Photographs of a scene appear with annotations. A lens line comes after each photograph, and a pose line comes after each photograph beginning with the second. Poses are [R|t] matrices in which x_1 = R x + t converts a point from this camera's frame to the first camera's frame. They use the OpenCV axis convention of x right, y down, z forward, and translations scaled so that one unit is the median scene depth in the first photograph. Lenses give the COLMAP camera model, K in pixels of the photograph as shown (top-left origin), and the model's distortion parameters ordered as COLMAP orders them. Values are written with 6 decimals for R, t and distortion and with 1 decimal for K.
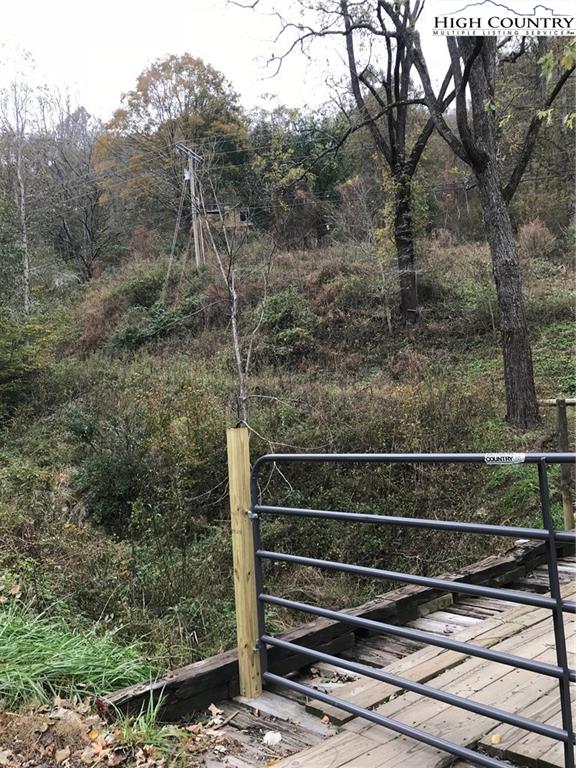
lens RADIAL K [[639.0, 0, 288.3], [0, 639.0, 382.0], [0, 0, 1]] dist [0.016602, 0.007828]
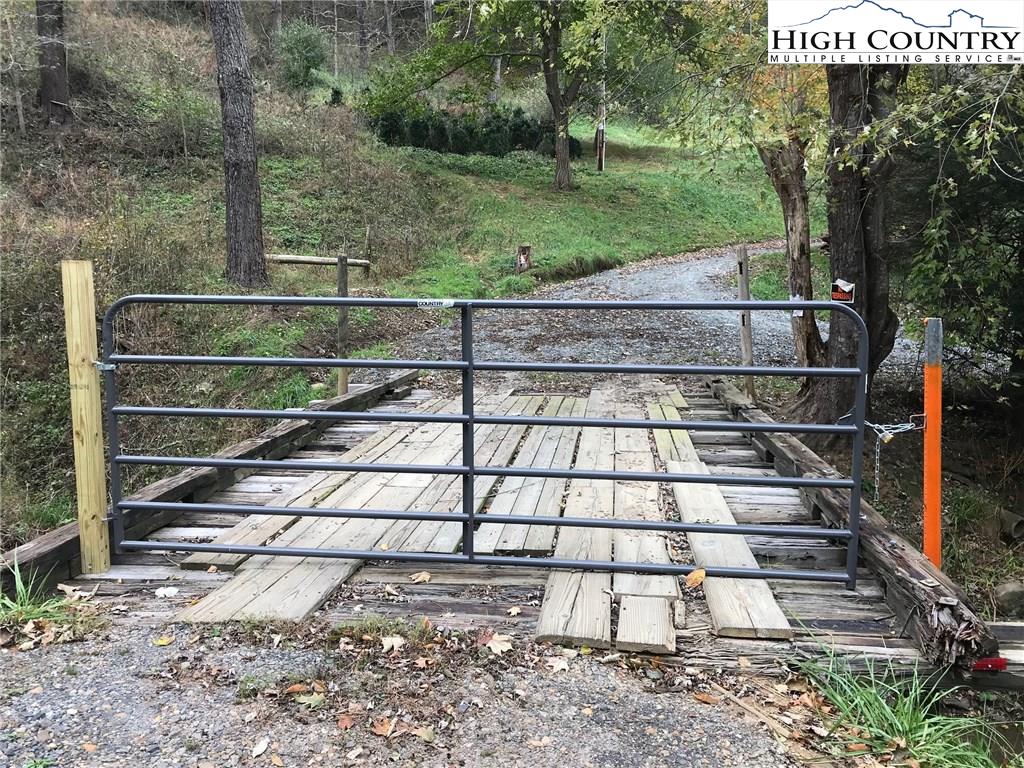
lens RADIAL K [[852.0, 0, 512.6], [0, 852.0, 384.5], [0, 0, 1]] dist [0.016602, 0.007828]
pose [[0.749905, -0.022431, 0.661165, -0.389810], [-0.097173, 0.984849, 0.143628, 0.018929], [-0.654369, -0.171955, 0.736364, -0.172872]]
